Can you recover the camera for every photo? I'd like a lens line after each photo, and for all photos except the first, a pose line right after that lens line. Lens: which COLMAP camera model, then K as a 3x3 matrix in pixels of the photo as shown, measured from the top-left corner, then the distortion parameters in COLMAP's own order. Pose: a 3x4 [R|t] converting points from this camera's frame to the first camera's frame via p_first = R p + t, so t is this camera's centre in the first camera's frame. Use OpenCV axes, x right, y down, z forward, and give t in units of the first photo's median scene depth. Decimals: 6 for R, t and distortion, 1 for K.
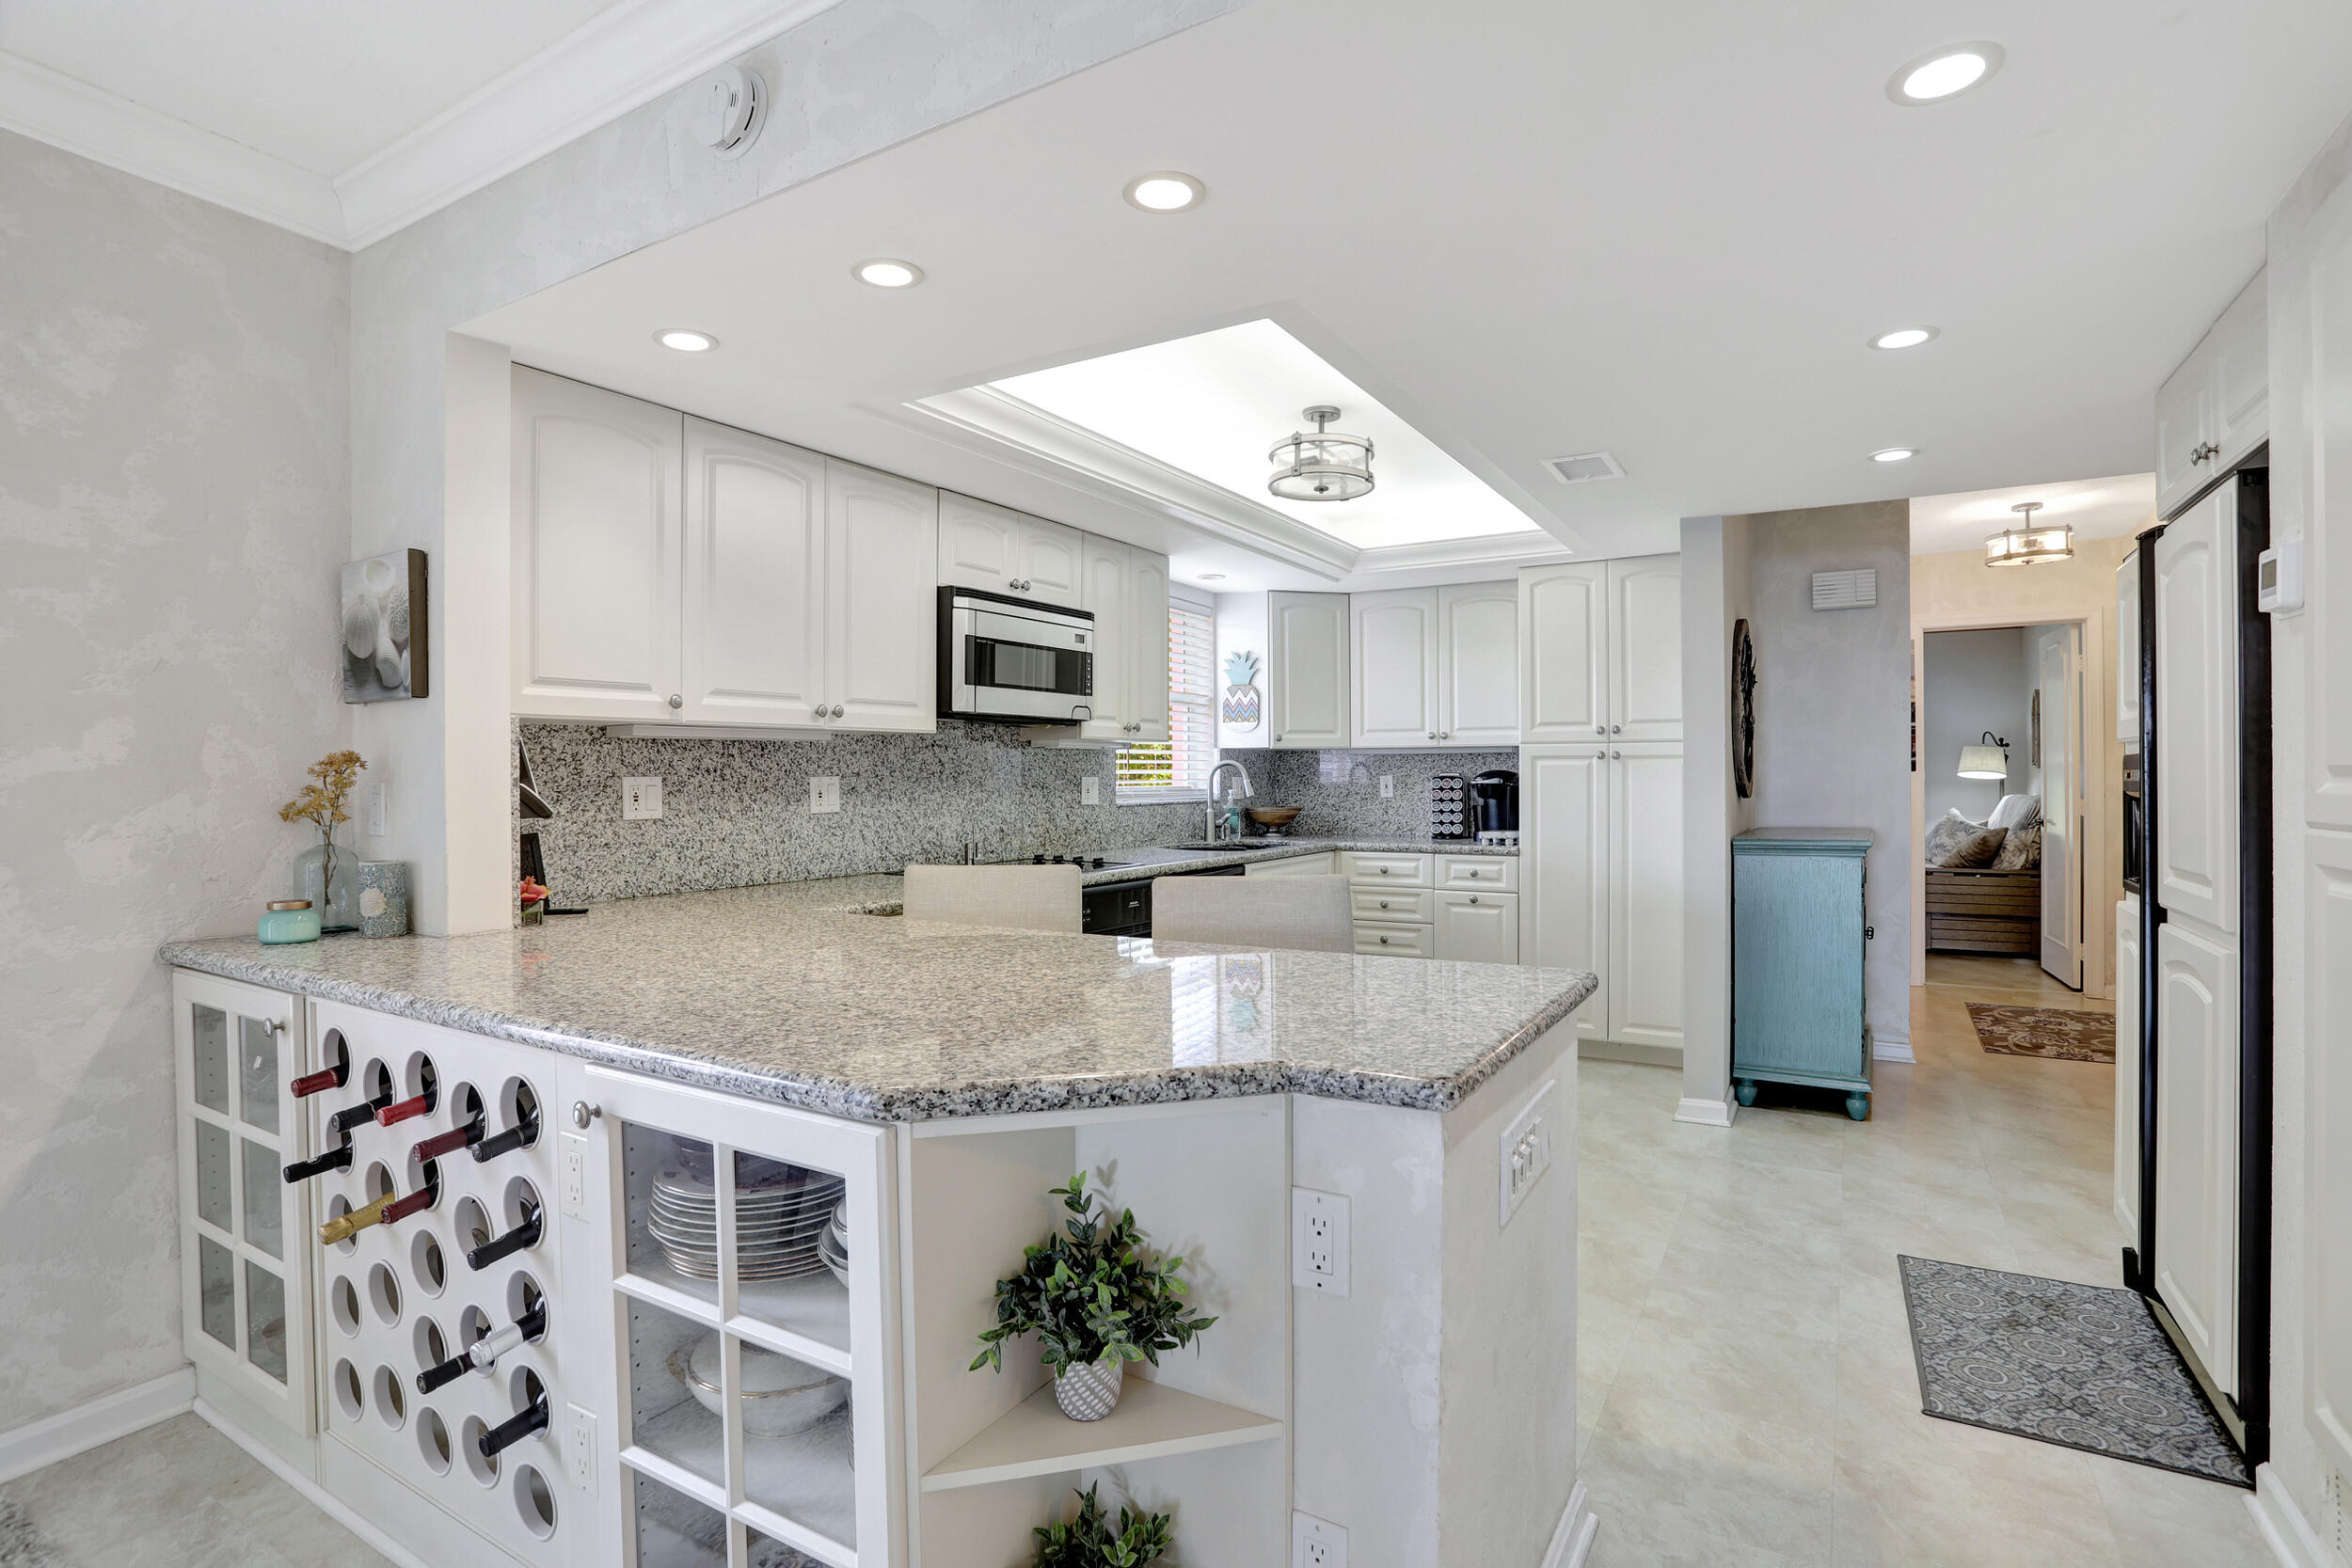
lens RADIAL K [[1149.7, 0, 1182.7], [0, 1149.7, 767.9], [0, 0, 1]] dist [-0.068999, 0.026242]
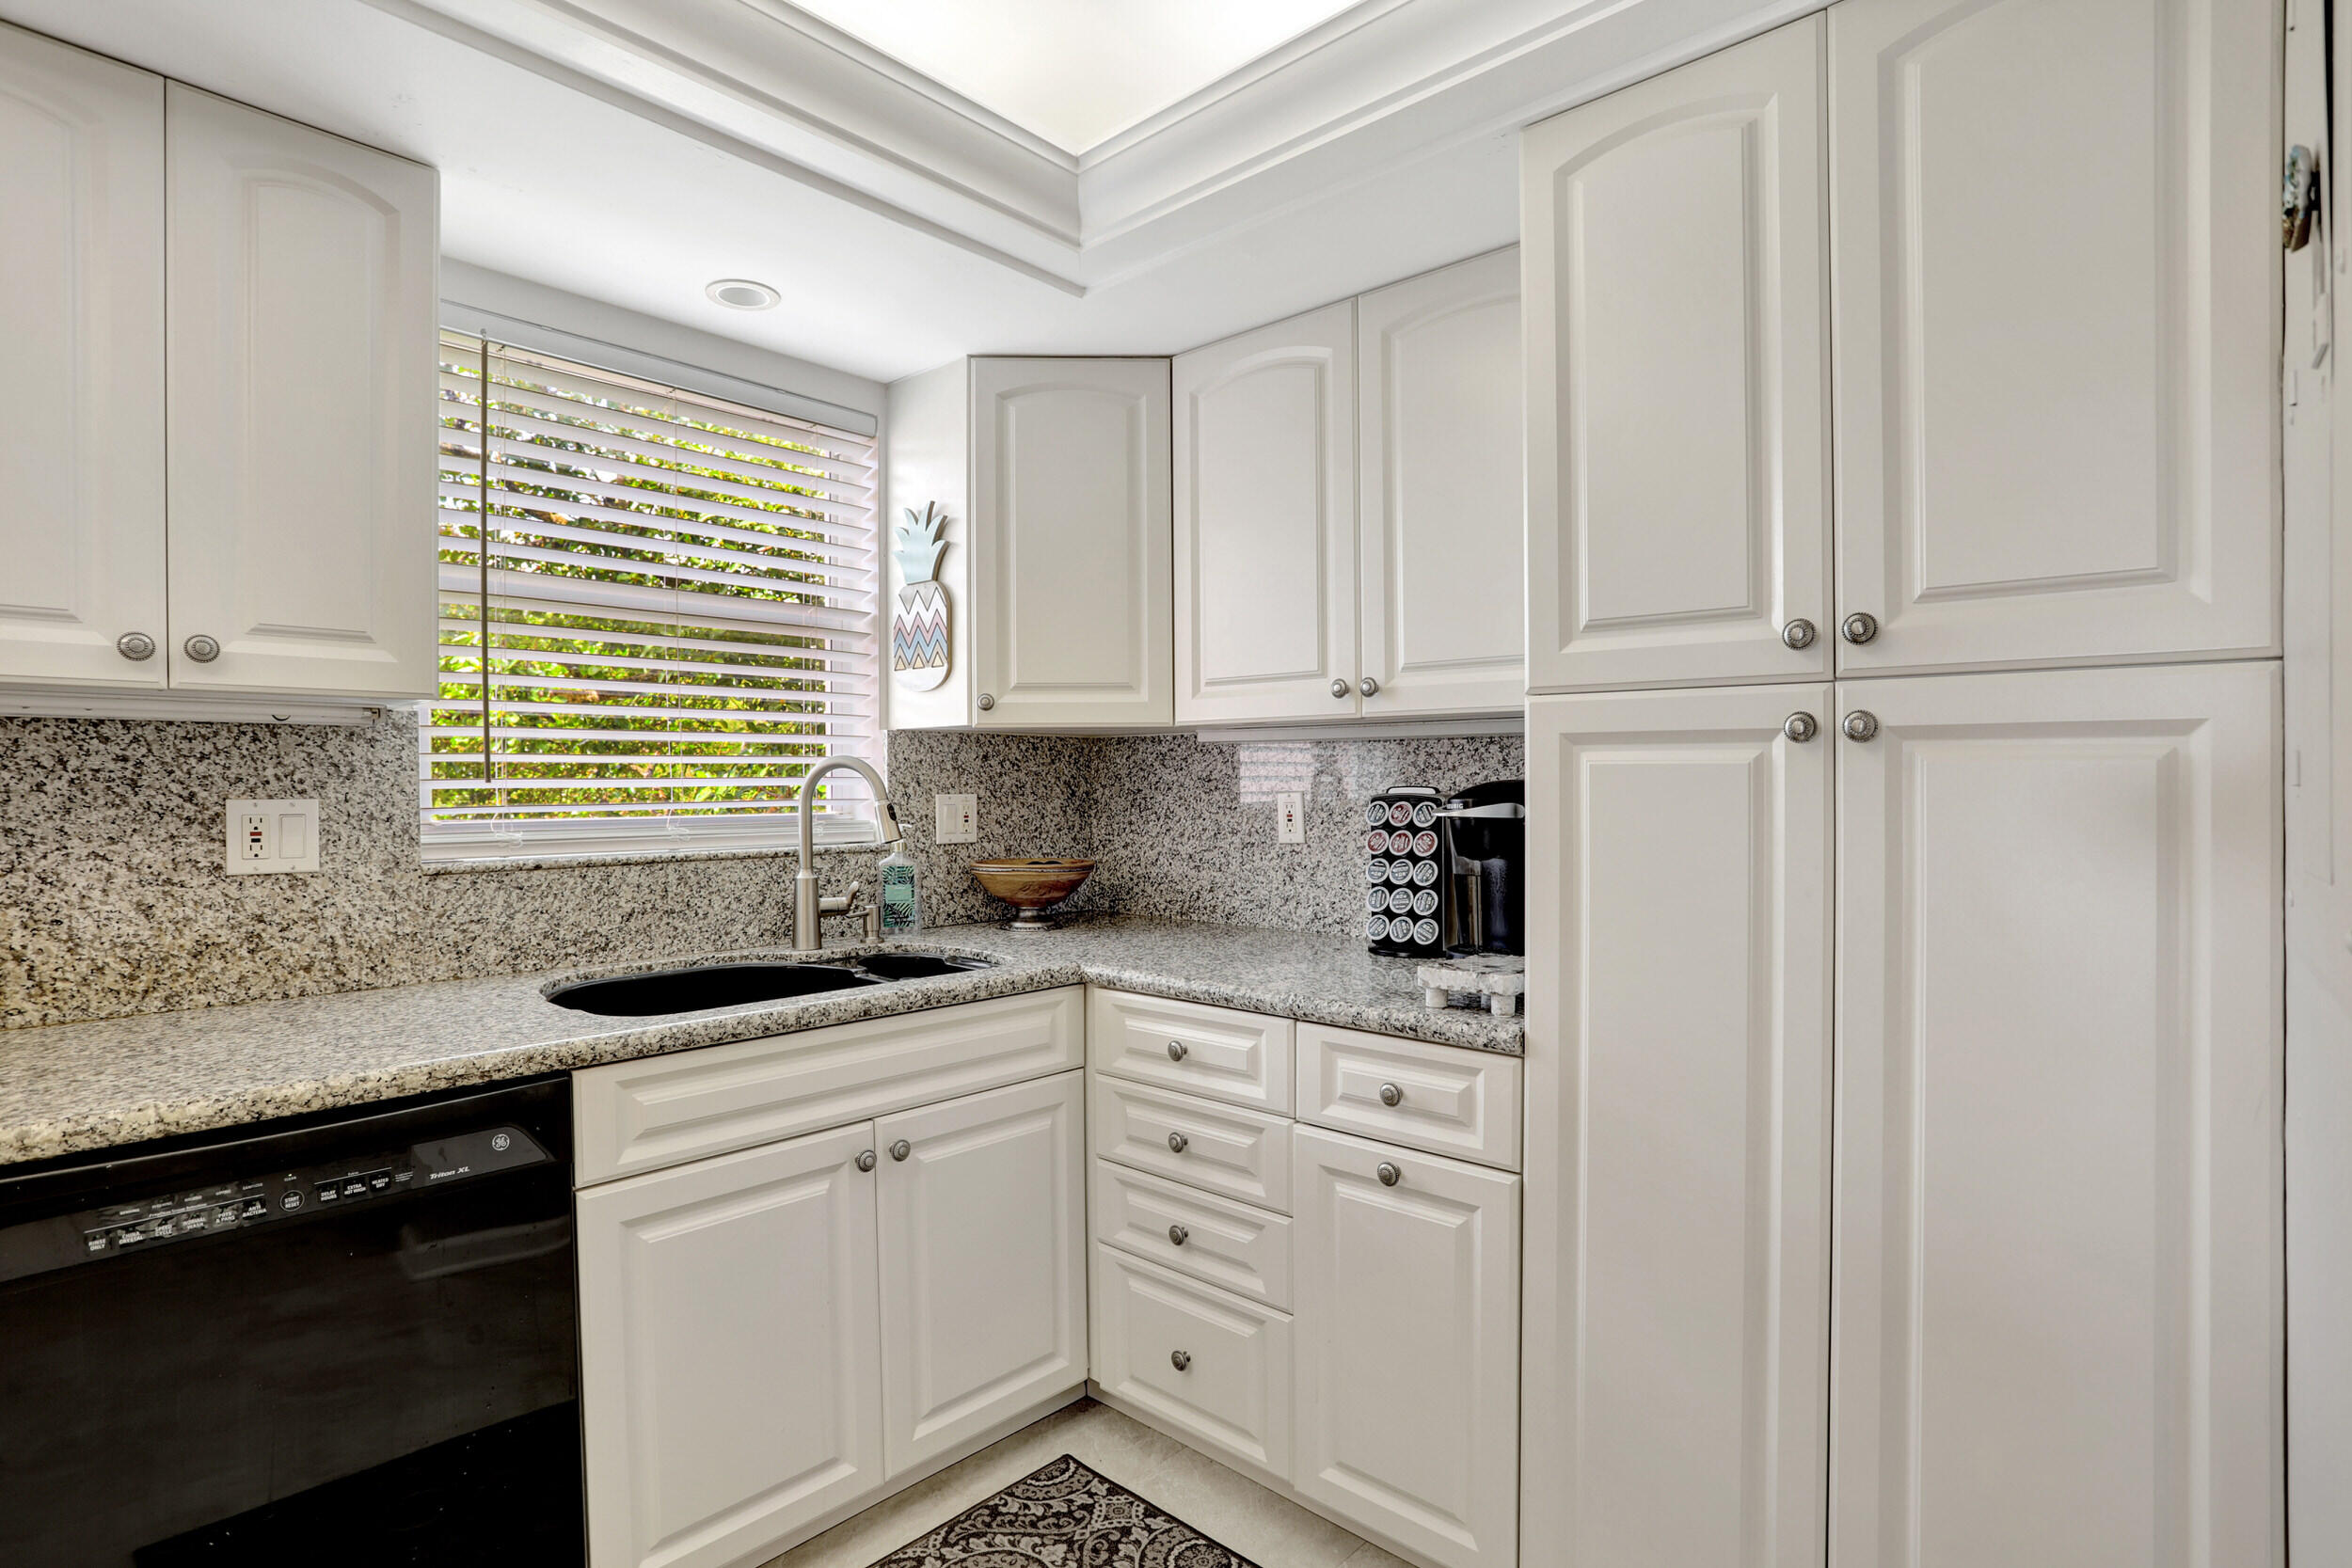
lens RADIAL K [[1149.7, 0, 1173.8], [0, 1149.7, 792.5], [0, 0, 1]] dist [-0.068999, 0.026242]
pose [[0.979633, 0.002605, -0.200778, 0.279726], [0.000402, 0.999888, 0.014934, 0.000400], [0.200794, -0.014711, 0.979523, 0.720316]]
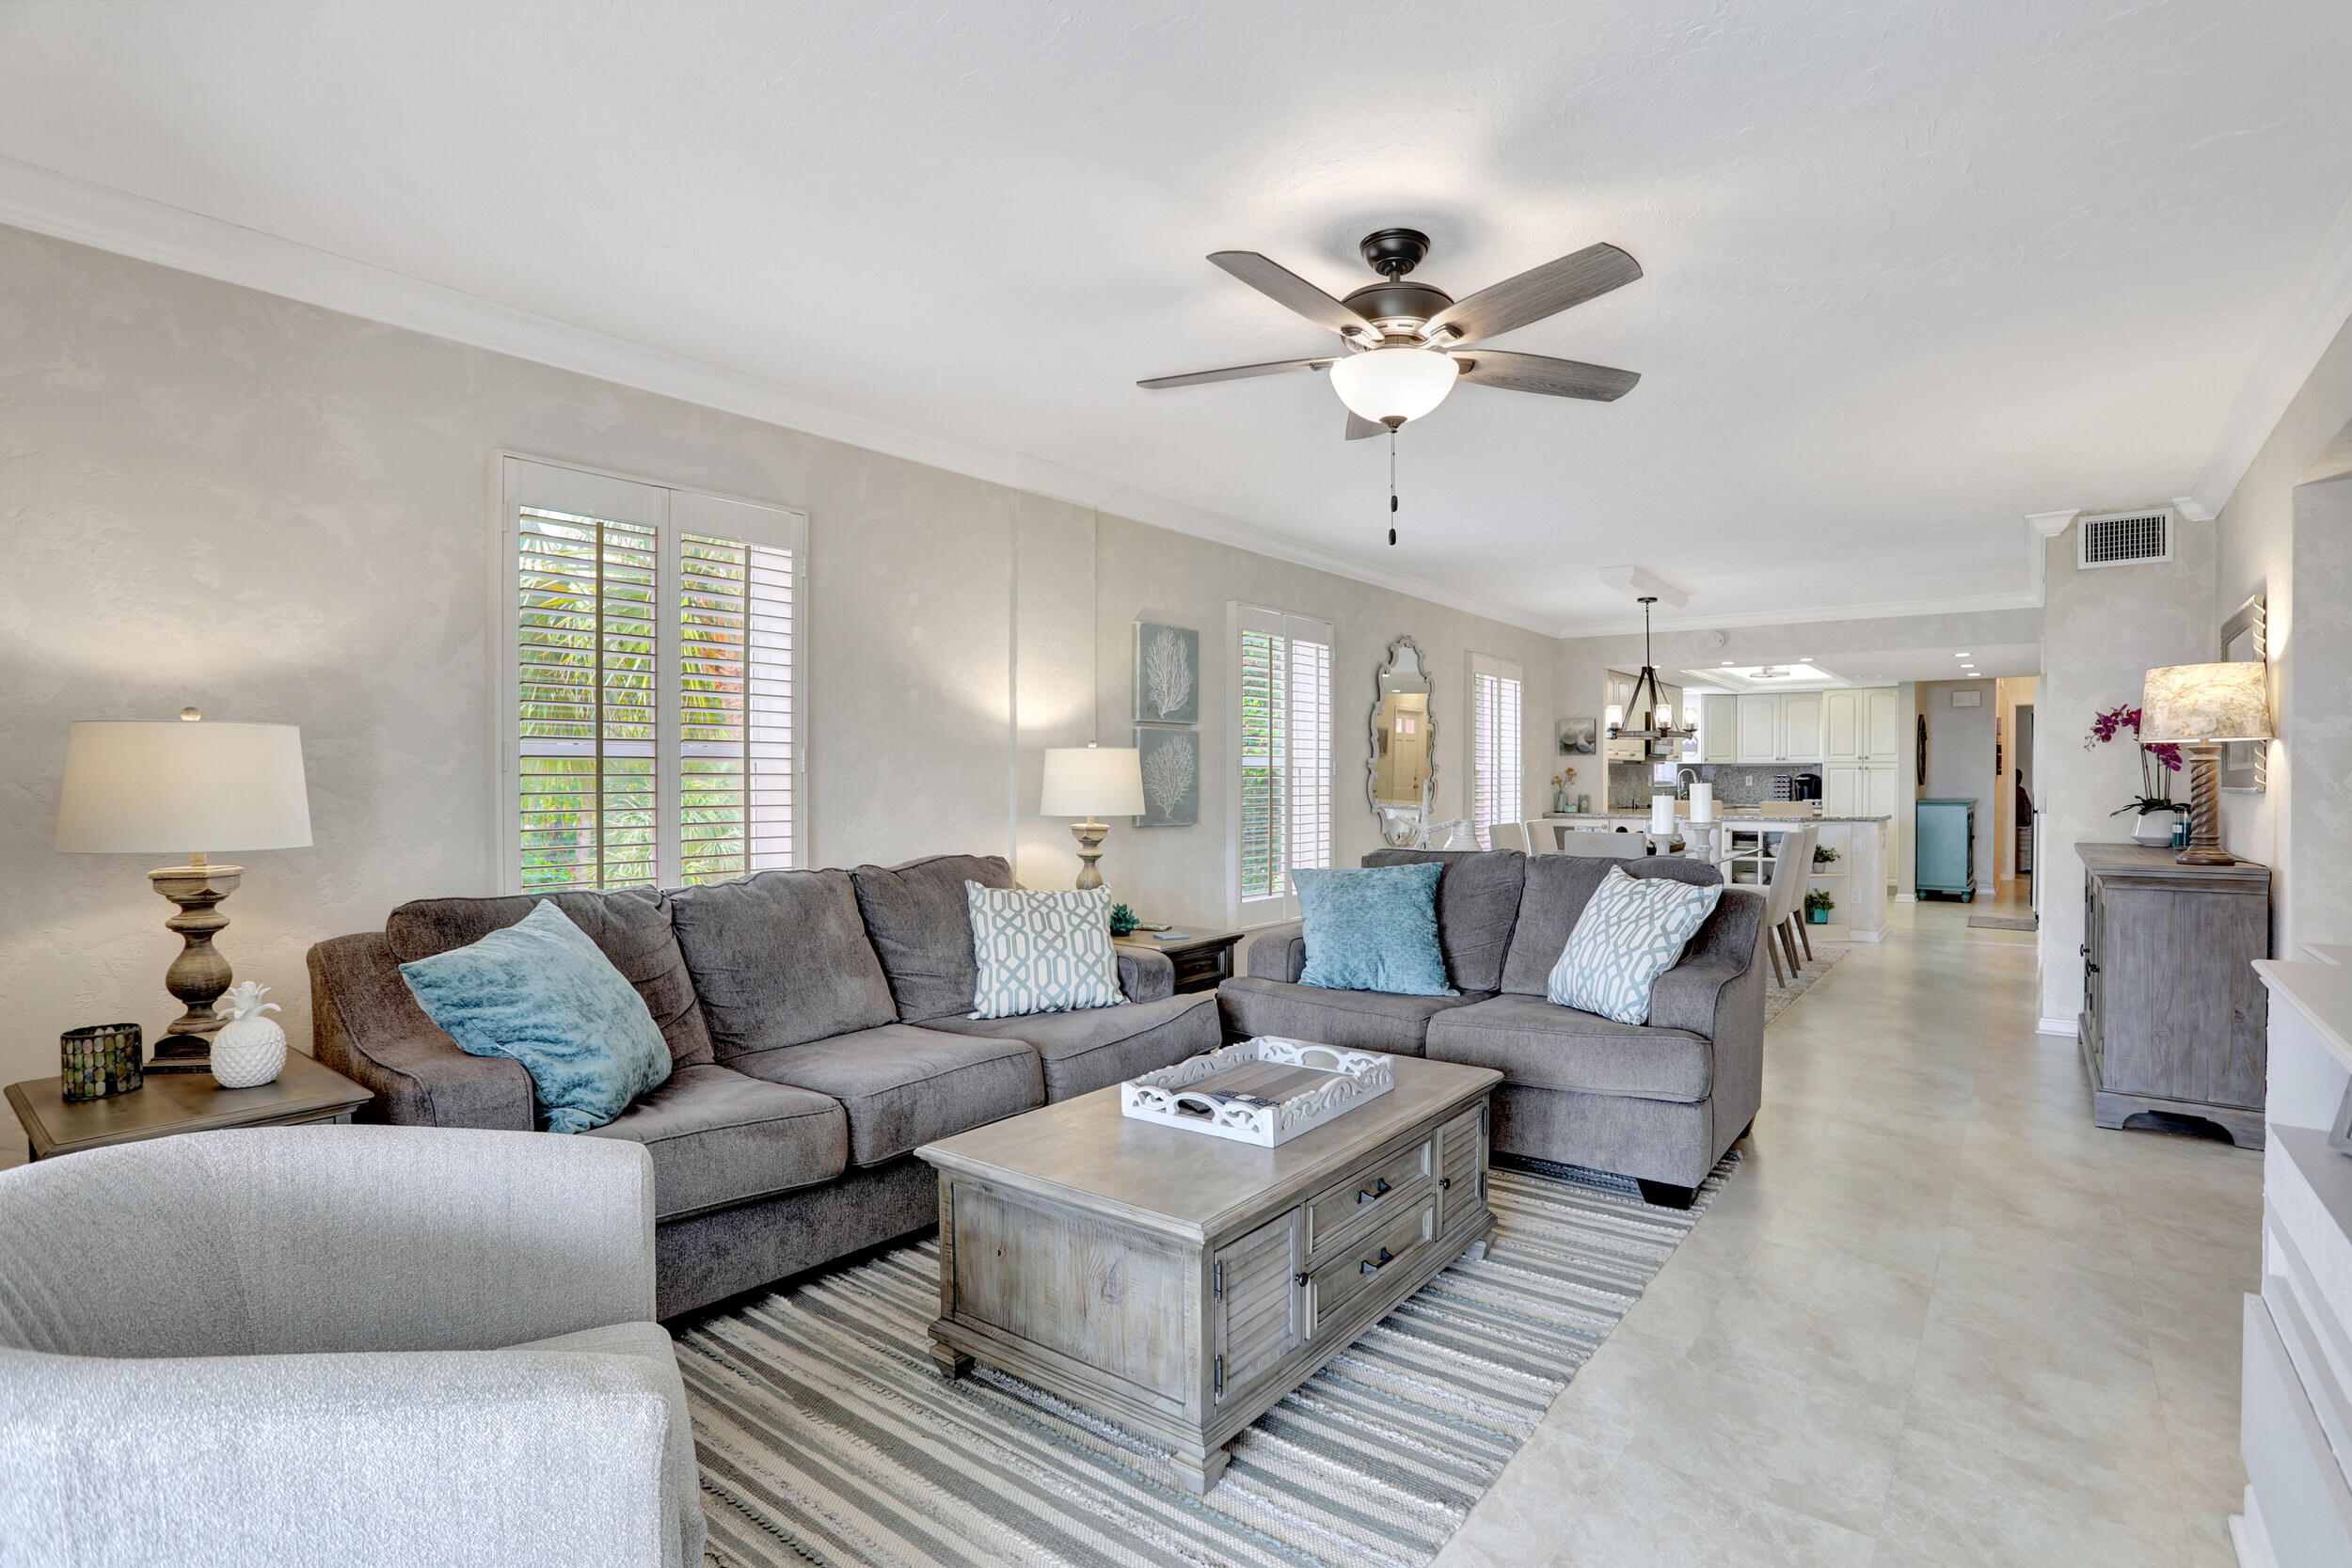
lens RADIAL K [[1149.7, 0, 1176.6], [0, 1149.7, 789.9], [0, 0, 1]] dist [-0.068999, 0.026242]
pose [[0.992685, 0.005106, -0.120623, -0.819898], [-0.003026, 0.999844, 0.017425, -0.000867], [0.120693, -0.016932, 0.992545, -1.619717]]
